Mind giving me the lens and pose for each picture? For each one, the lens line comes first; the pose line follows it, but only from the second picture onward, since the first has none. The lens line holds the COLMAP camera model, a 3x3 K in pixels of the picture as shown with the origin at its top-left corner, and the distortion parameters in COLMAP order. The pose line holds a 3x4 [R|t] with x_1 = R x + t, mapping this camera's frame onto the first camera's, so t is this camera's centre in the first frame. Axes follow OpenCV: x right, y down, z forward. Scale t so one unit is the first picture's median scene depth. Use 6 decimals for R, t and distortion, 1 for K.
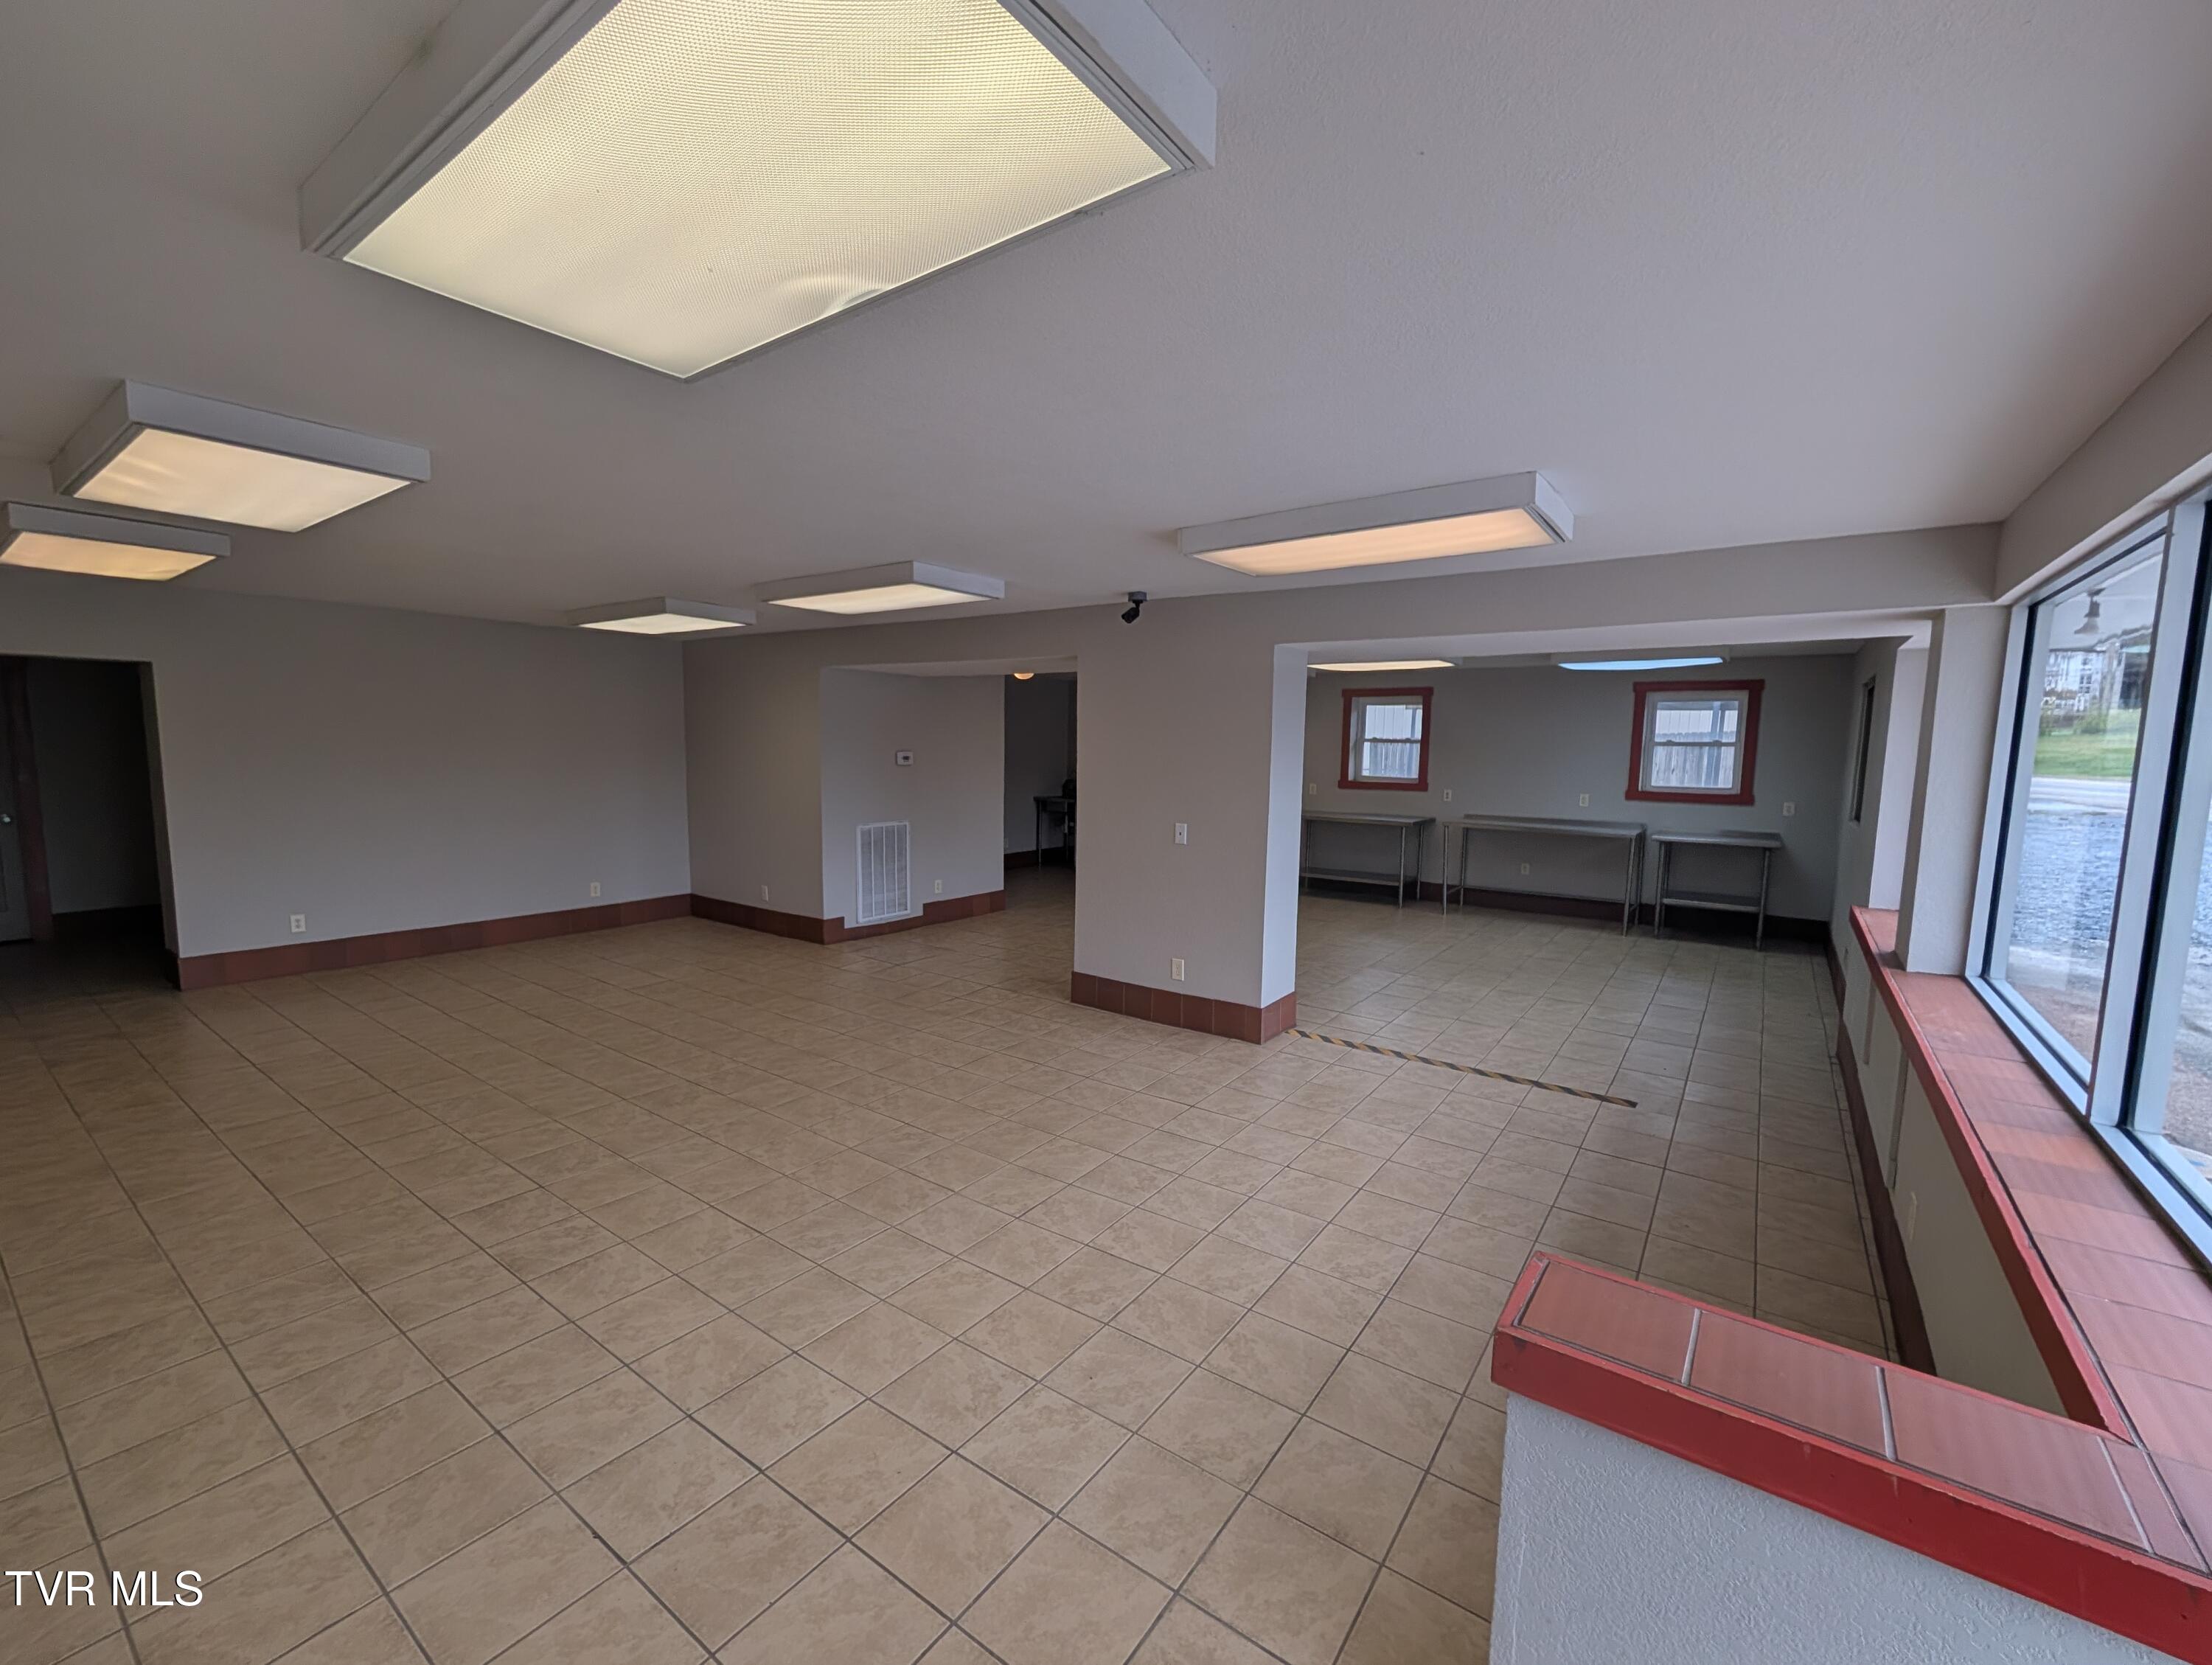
lens RADIAL K [[930.1, 0, 1130.6], [0, 930.1, 848.6], [0, 0, 1]] dist [0.004875, 0.000093]
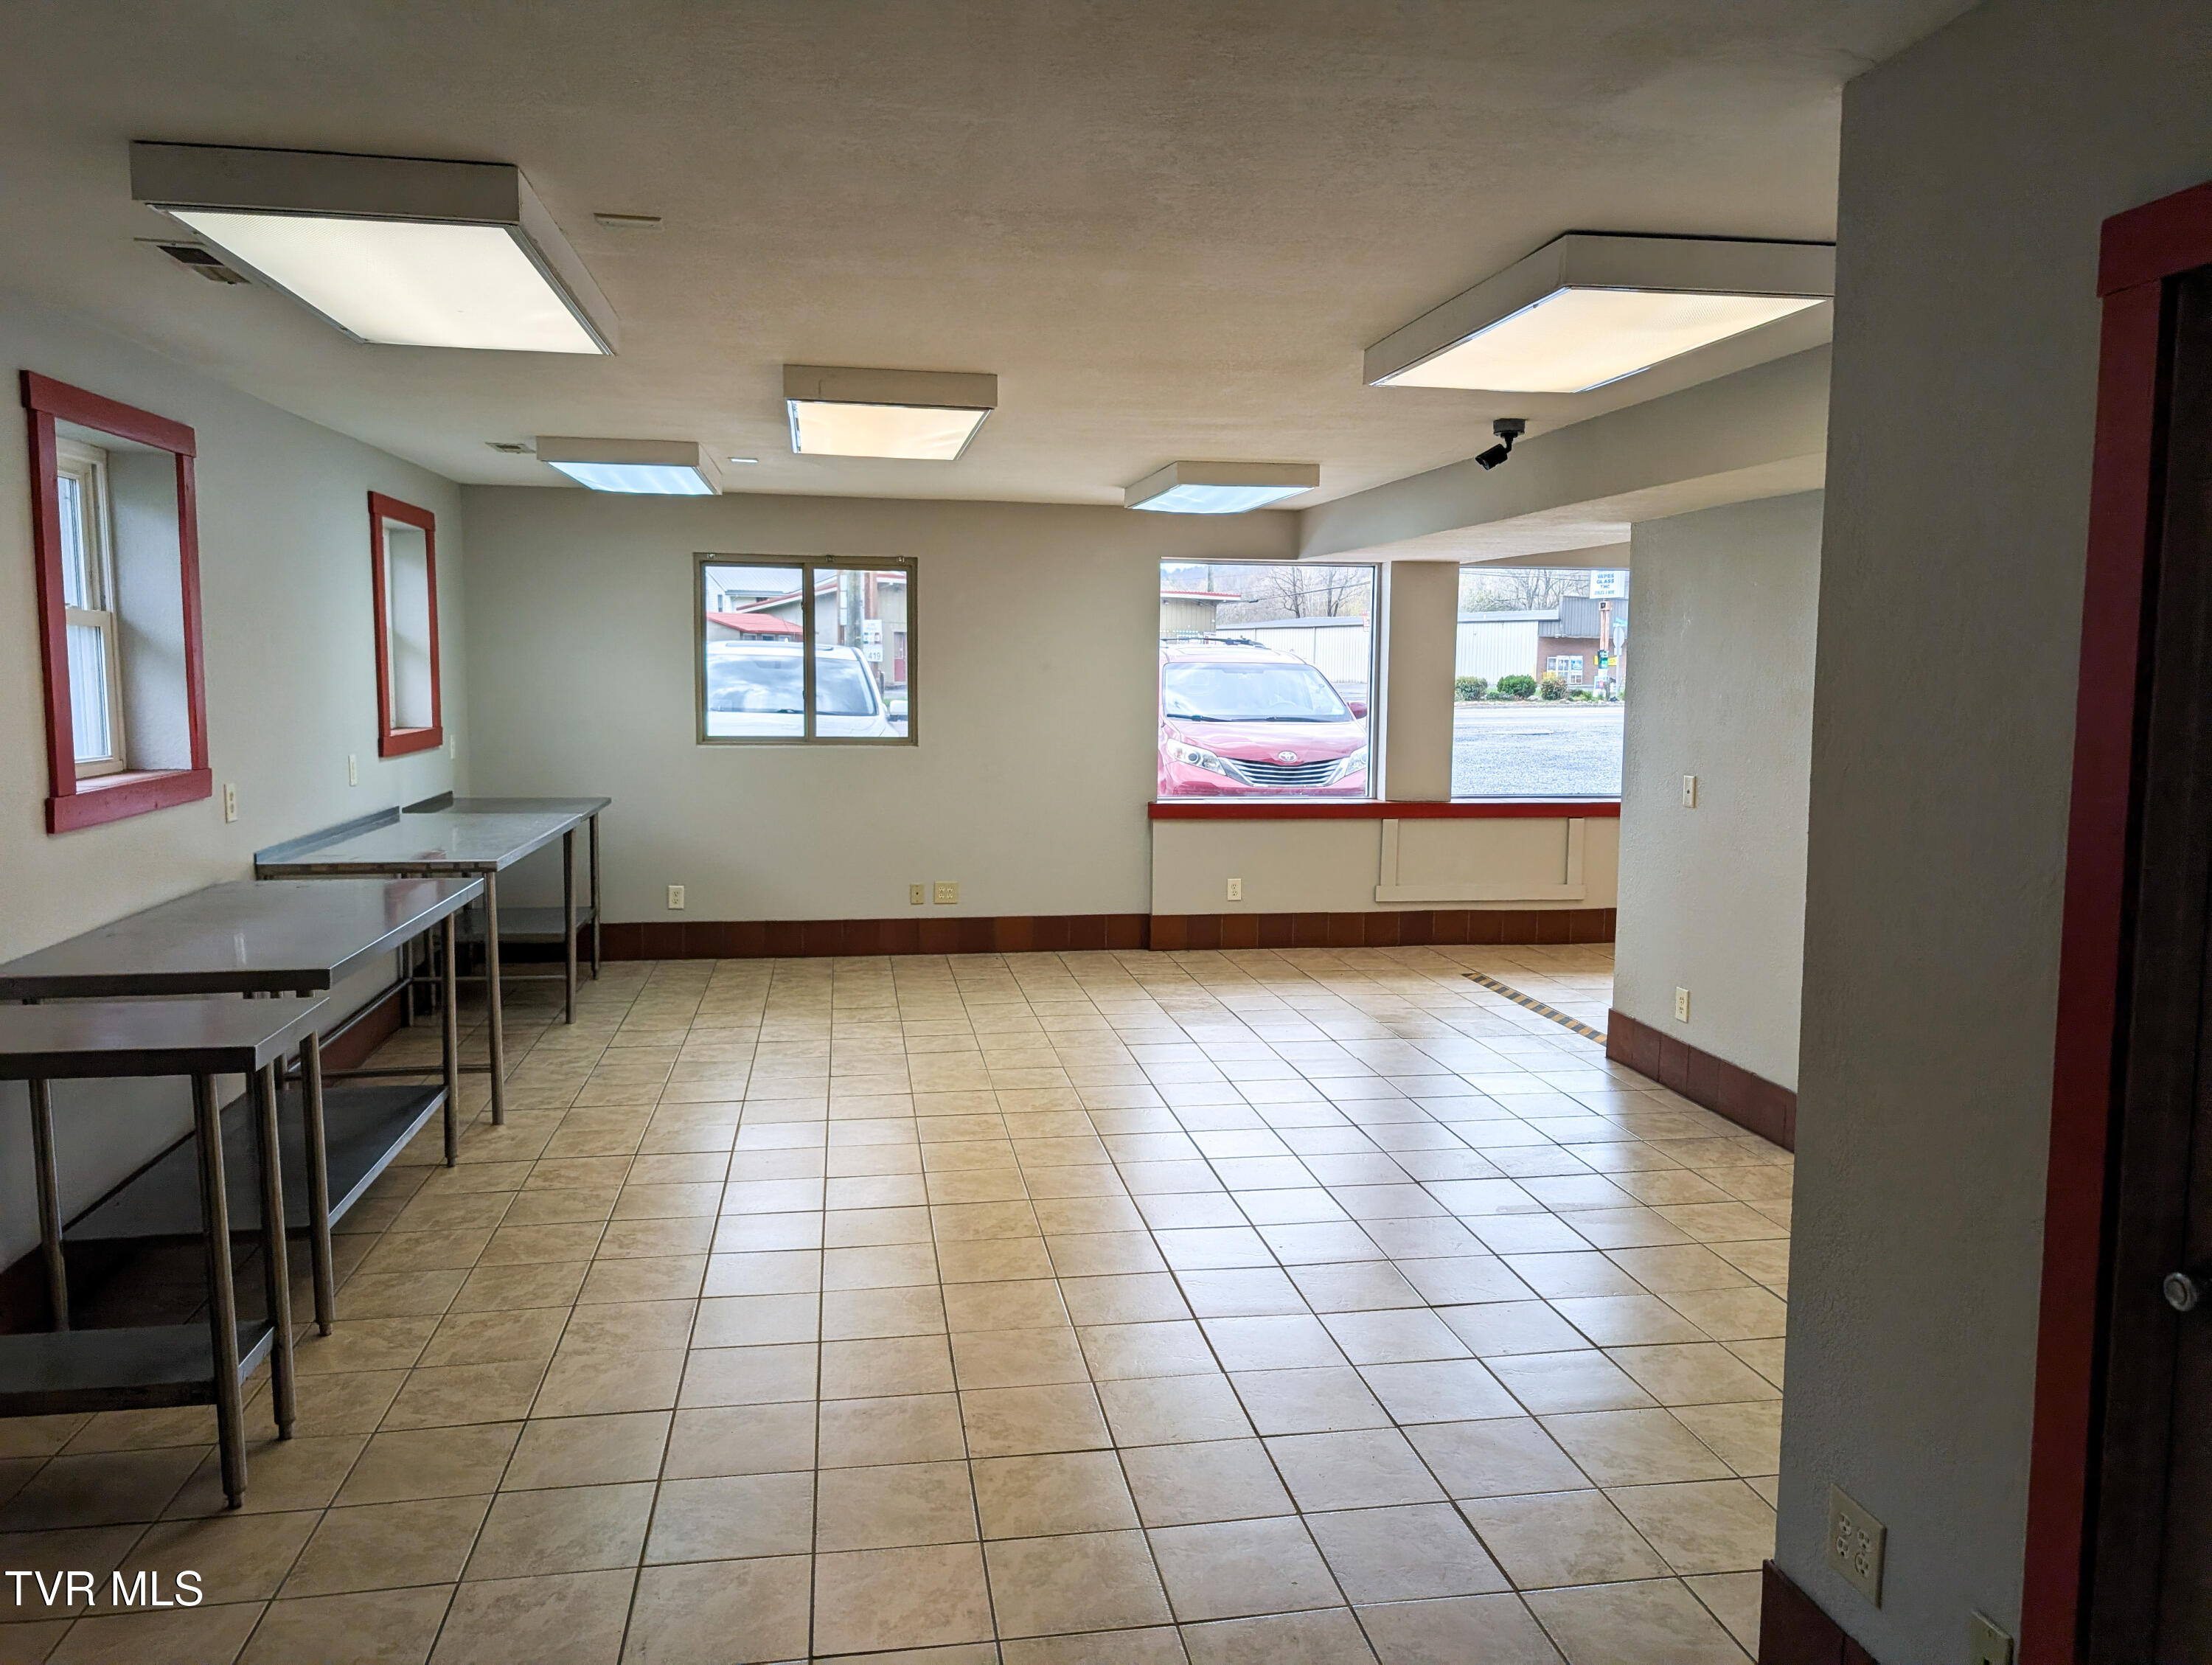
lens RADIAL K [[1600.1, 0, 1117.4], [0, 1600.1, 816.2], [0, 0, 1]] dist [0.028710, -0.030584]
pose [[-0.700156, -0.091841, 0.708059, -0.256115], [0.058318, 0.981023, 0.184914, -0.146953], [-0.711604, 0.170761, -0.681513, 1.281175]]
